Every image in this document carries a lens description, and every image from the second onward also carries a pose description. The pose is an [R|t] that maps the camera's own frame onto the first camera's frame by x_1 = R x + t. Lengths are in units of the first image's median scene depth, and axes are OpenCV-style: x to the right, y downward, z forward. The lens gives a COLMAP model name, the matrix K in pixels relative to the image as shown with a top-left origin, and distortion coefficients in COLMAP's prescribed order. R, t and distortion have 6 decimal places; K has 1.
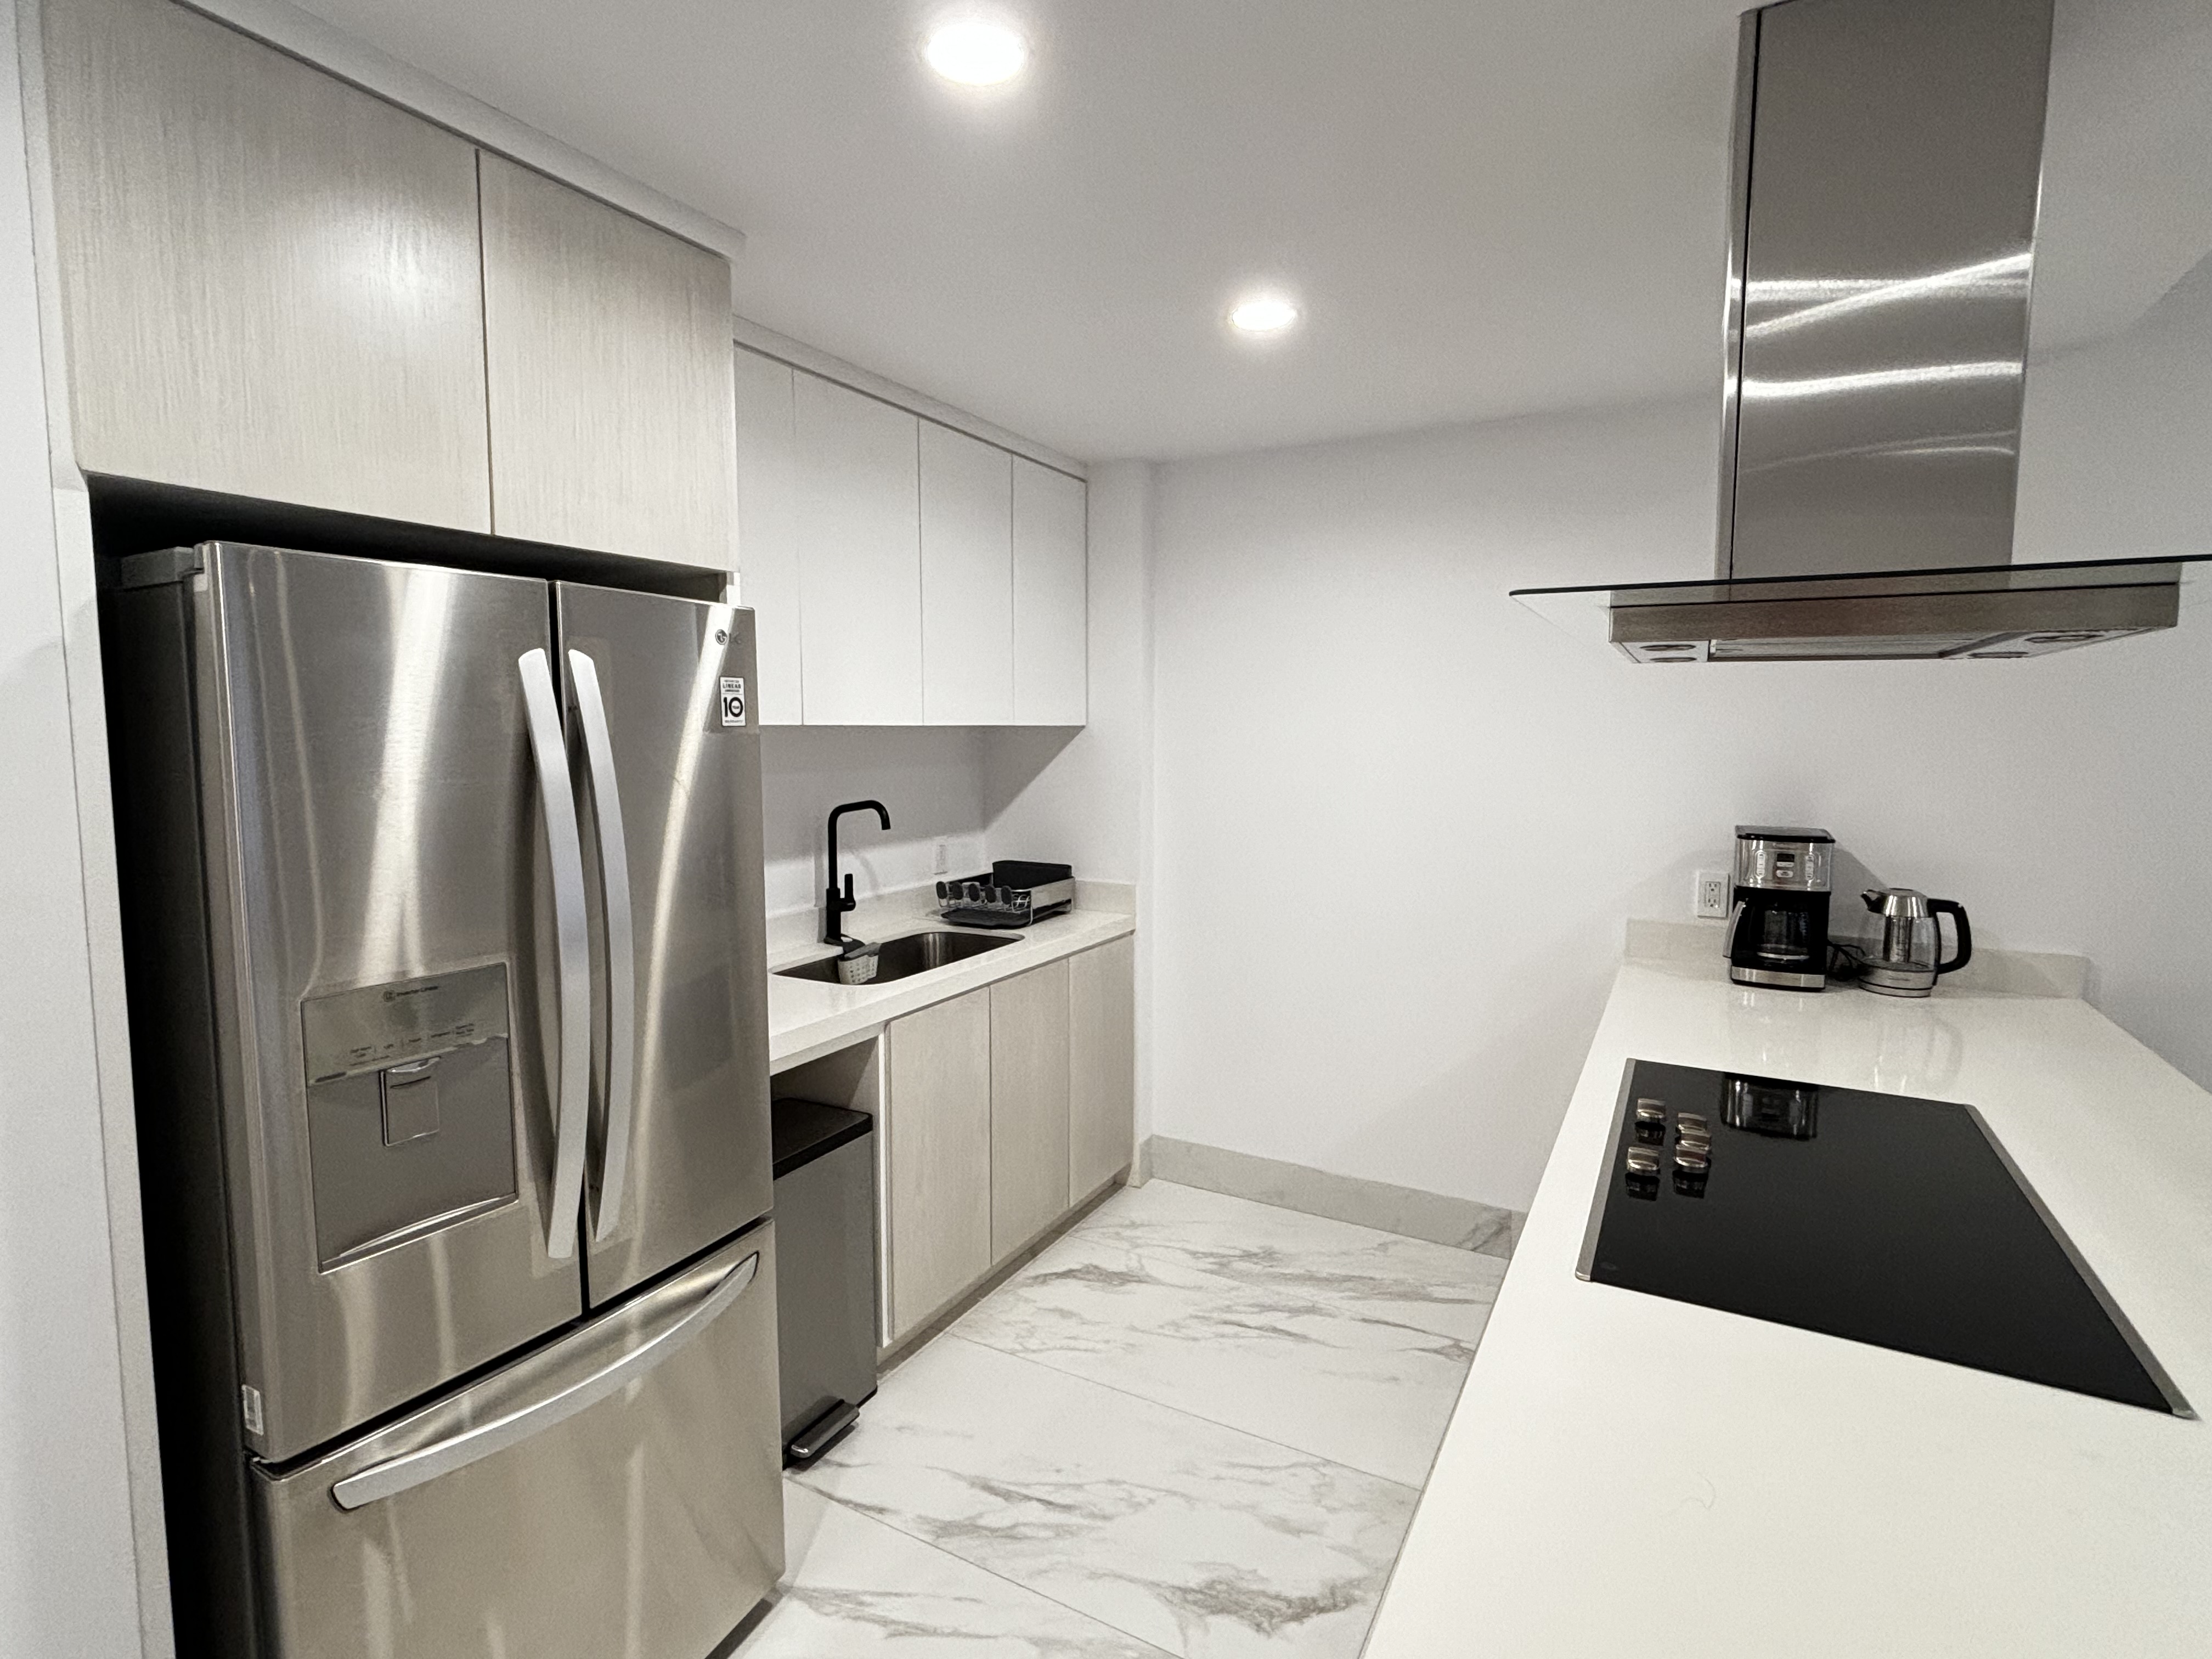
lens RADIAL K [[1100.9, 0, 1103.4], [0, 1100.9, 814.7], [0, 0, 1]] dist [0.005425, -0.000528]
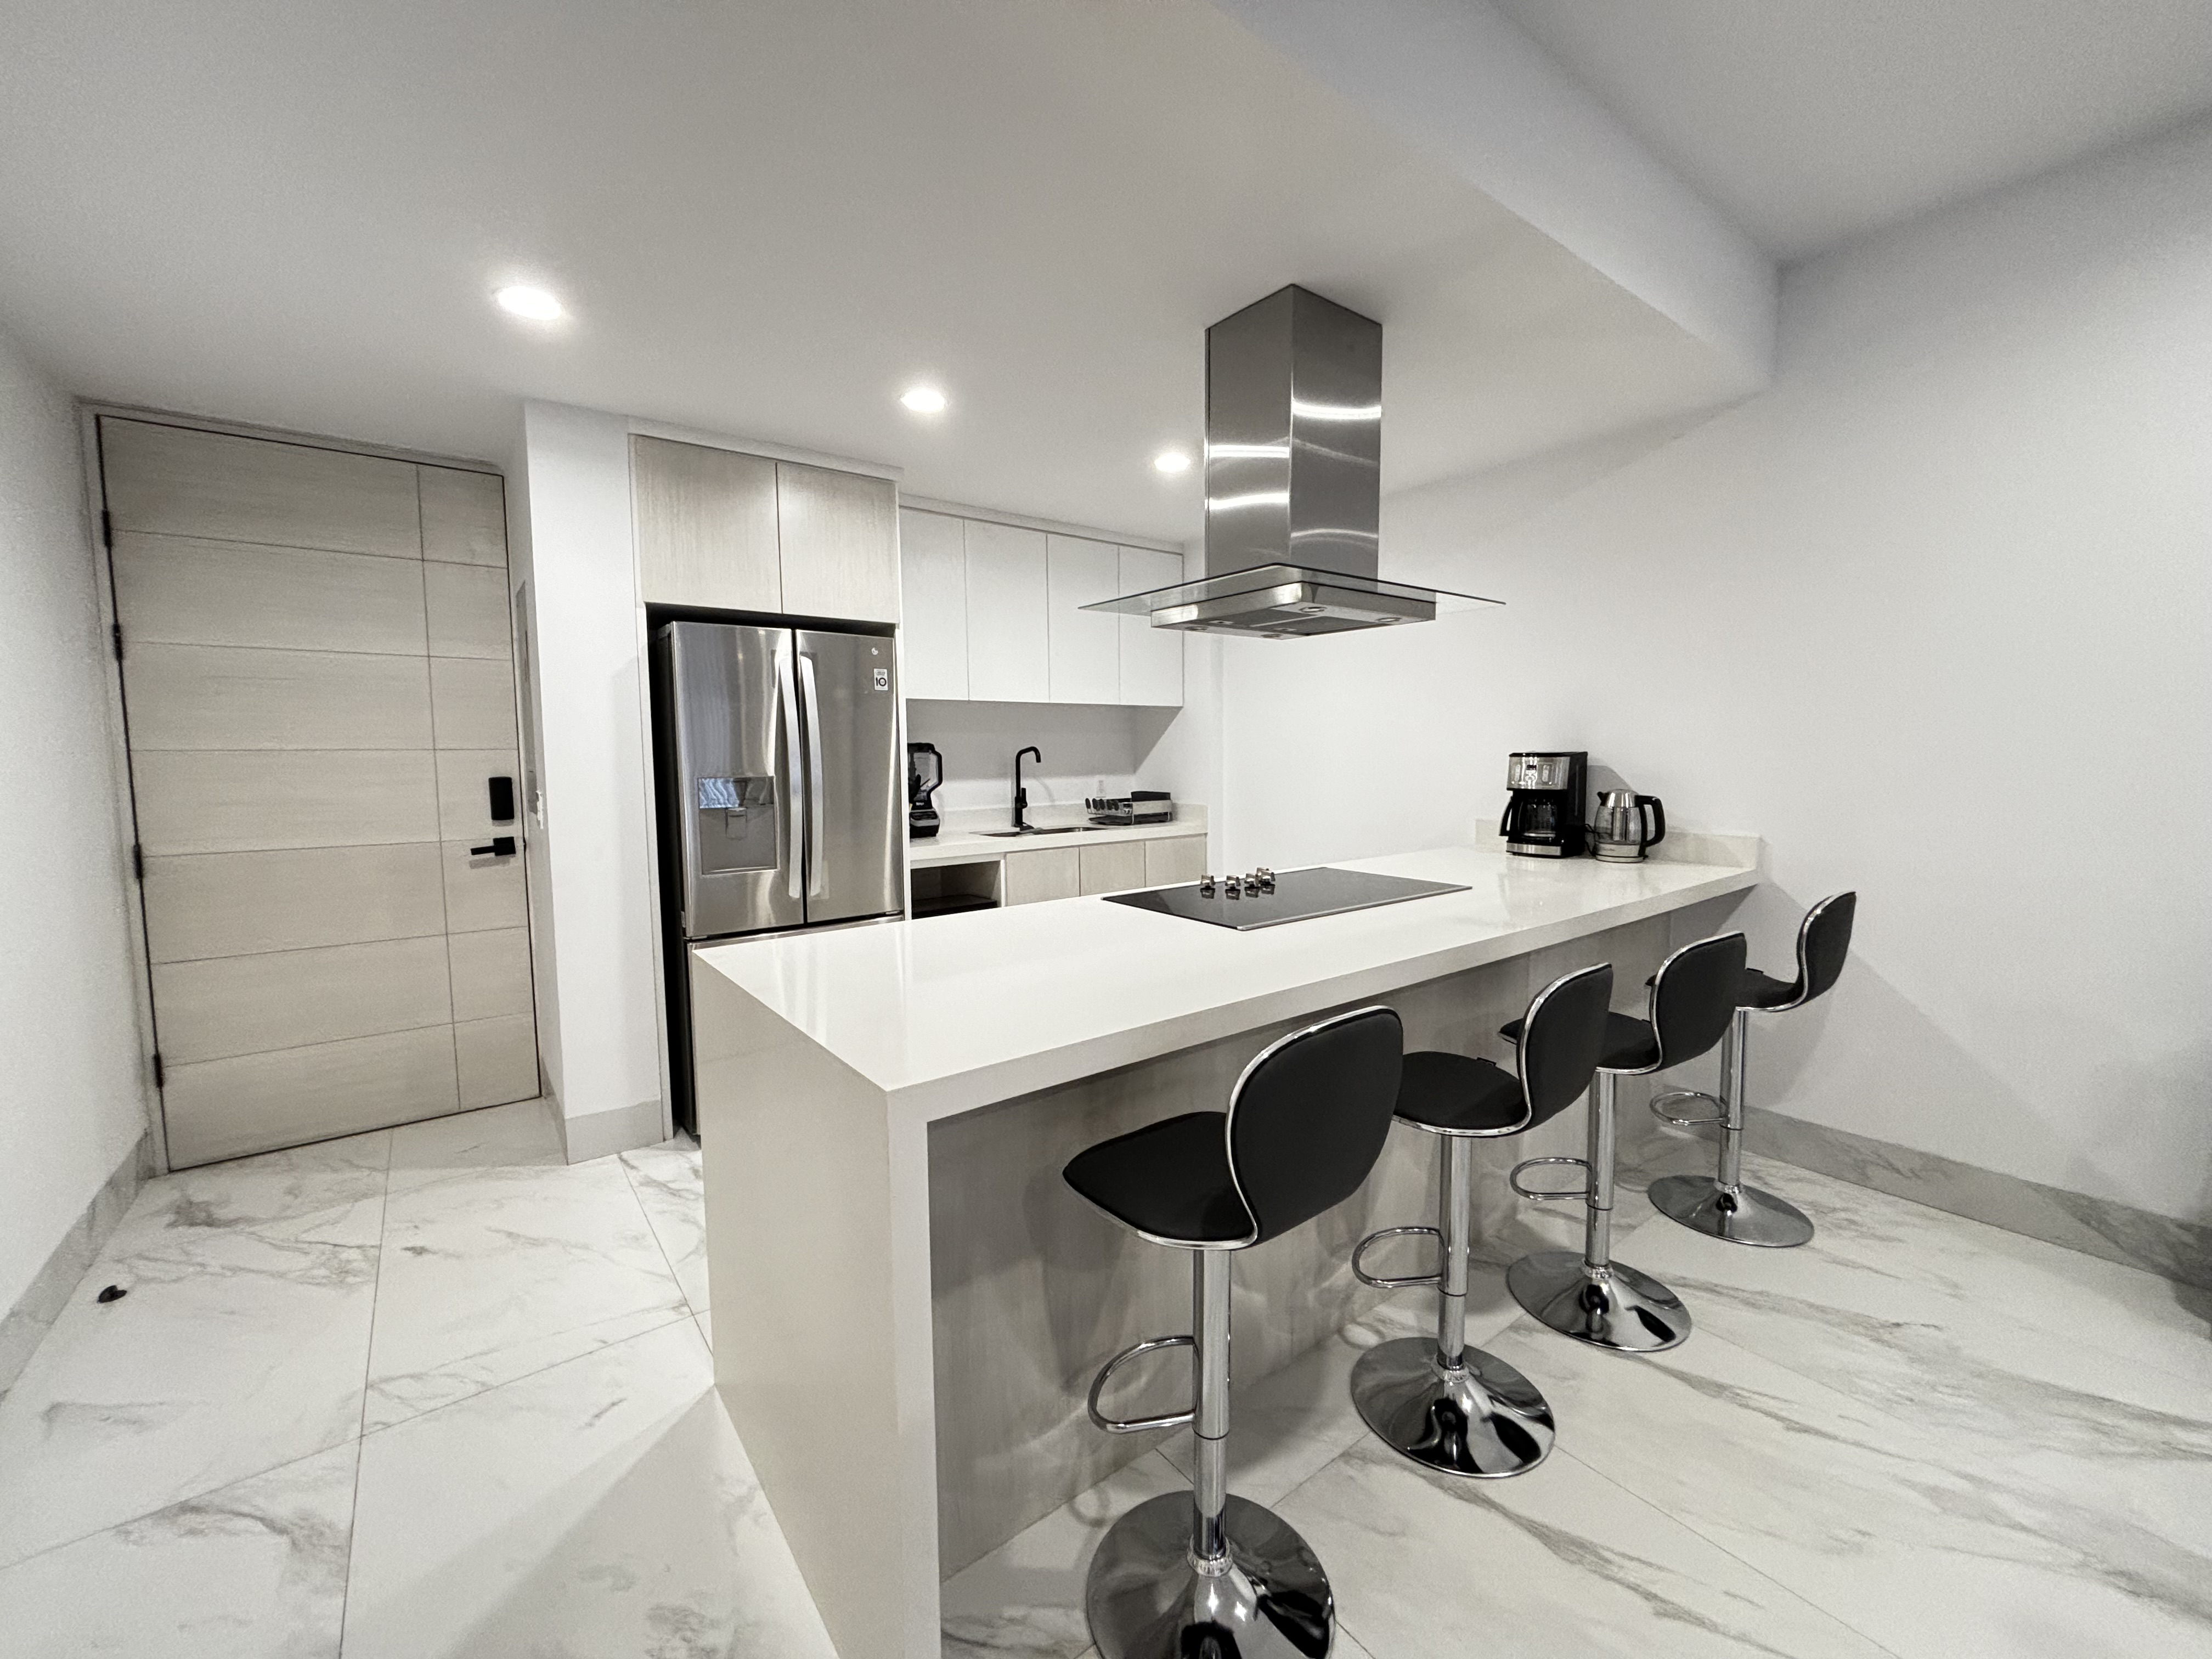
lens RADIAL K [[896.3, 0, 1105.6], [0, 896.3, 831.1], [0, 0, 1]] dist [-0.000544, -0.000414]
pose [[0.916093, 0.024450, -0.400220, 0.558150], [-0.020696, 0.999692, 0.013701, 0.117724], [0.400432, -0.004268, 0.916316, -0.345235]]
